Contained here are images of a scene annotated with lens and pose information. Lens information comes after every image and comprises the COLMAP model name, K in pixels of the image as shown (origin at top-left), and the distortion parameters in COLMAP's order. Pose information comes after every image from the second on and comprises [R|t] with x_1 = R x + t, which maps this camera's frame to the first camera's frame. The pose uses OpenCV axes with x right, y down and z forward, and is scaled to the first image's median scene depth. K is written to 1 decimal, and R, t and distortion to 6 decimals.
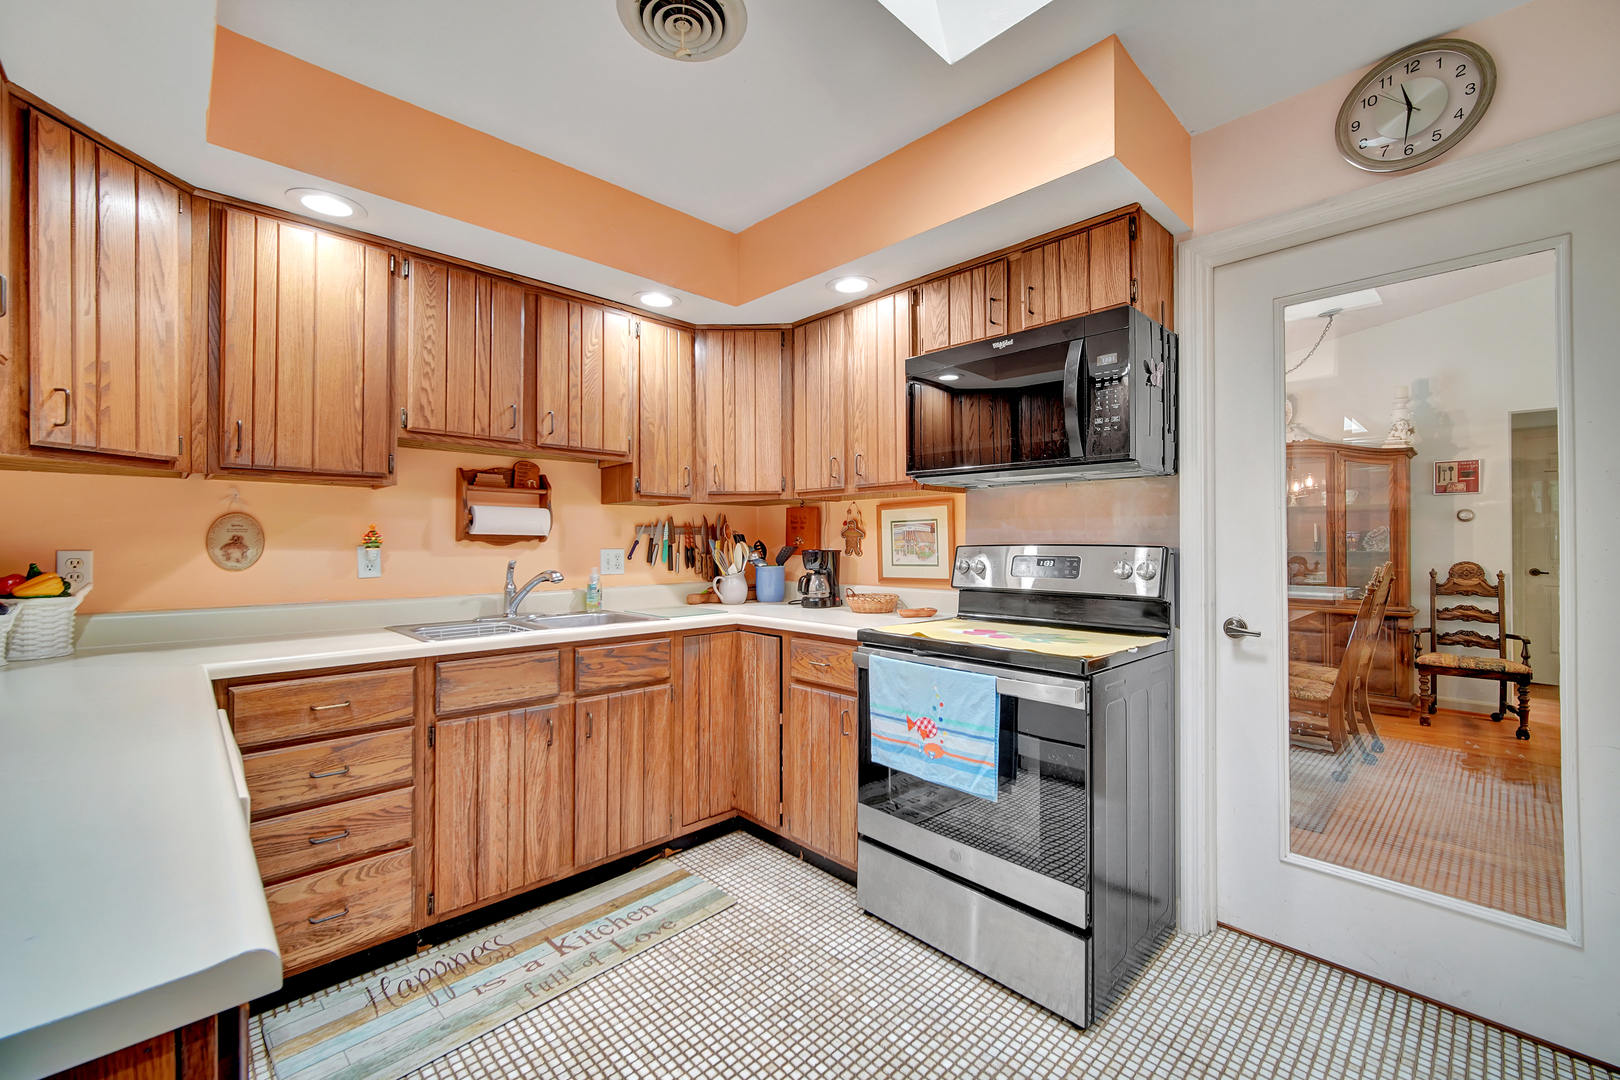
lens RADIAL K [[664.6, 0, 810.0], [0, 664.6, 540.0], [0, 0, 1]] dist [0.000239, 0.000116]
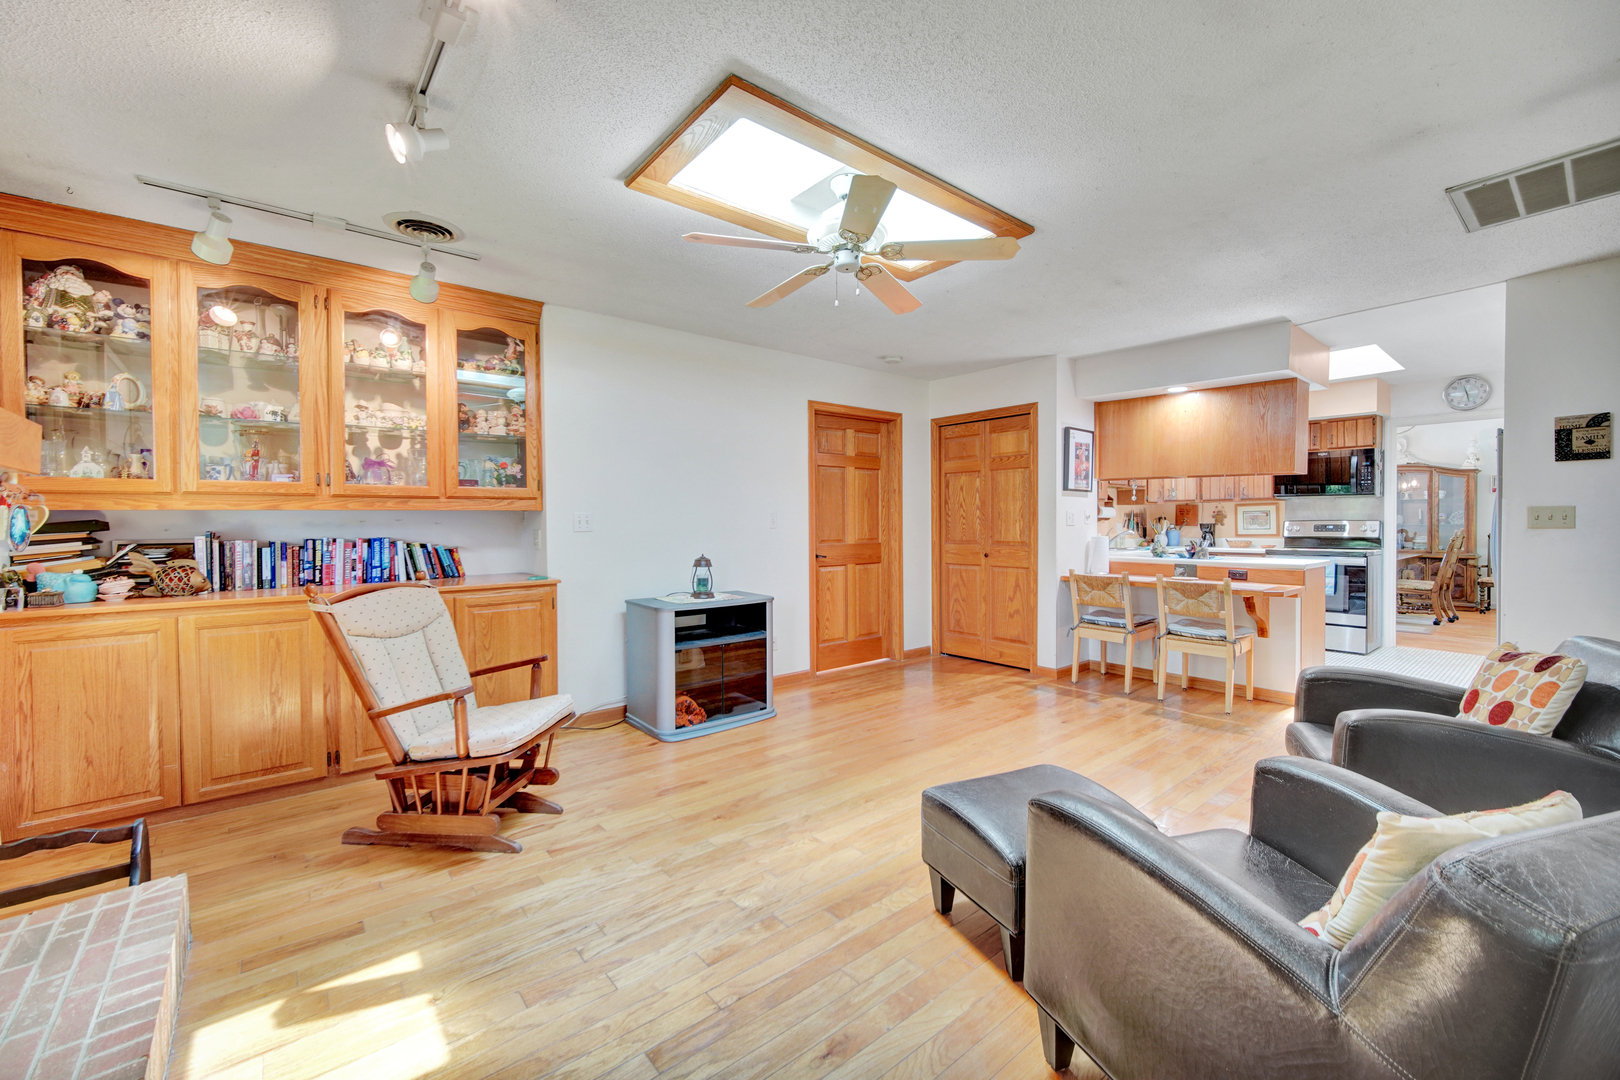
lens RADIAL K [[636.7, 0, 810.0], [0, 636.7, 540.0], [0, 0, 1]] dist [0.000959, 0.000132]
pose [[0.995835, -0.005320, -0.091016, -0.916491], [0.007666, 0.999647, 0.025450, 0.003487], [0.090848, -0.026041, 0.995524, -1.095290]]
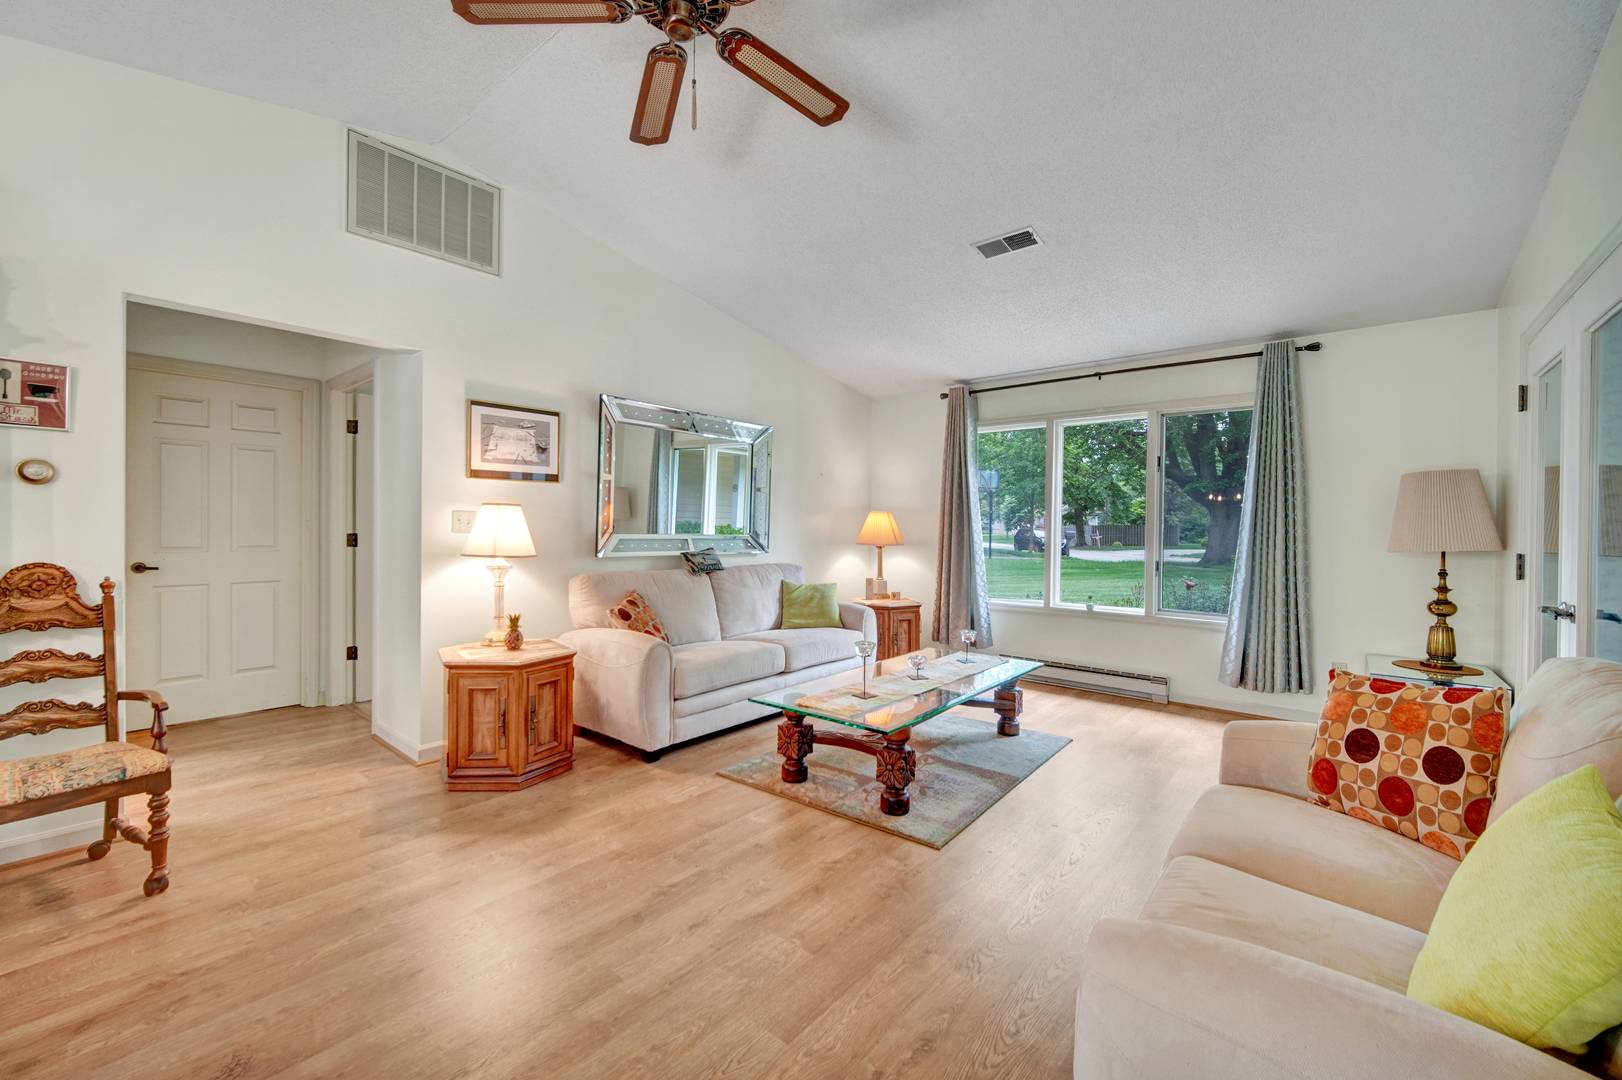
lens RADIAL K [[653.1, 0, 804.0], [0, 653.1, 526.9], [0, 0, 1]] dist [0.001553, 0.000211]
pose [[-0.093868, -0.008485, 0.995548, 0.445283], [-0.019961, 0.999779, 0.006639, -0.009989], [-0.995385, -0.019249, -0.094017, 0.476631]]
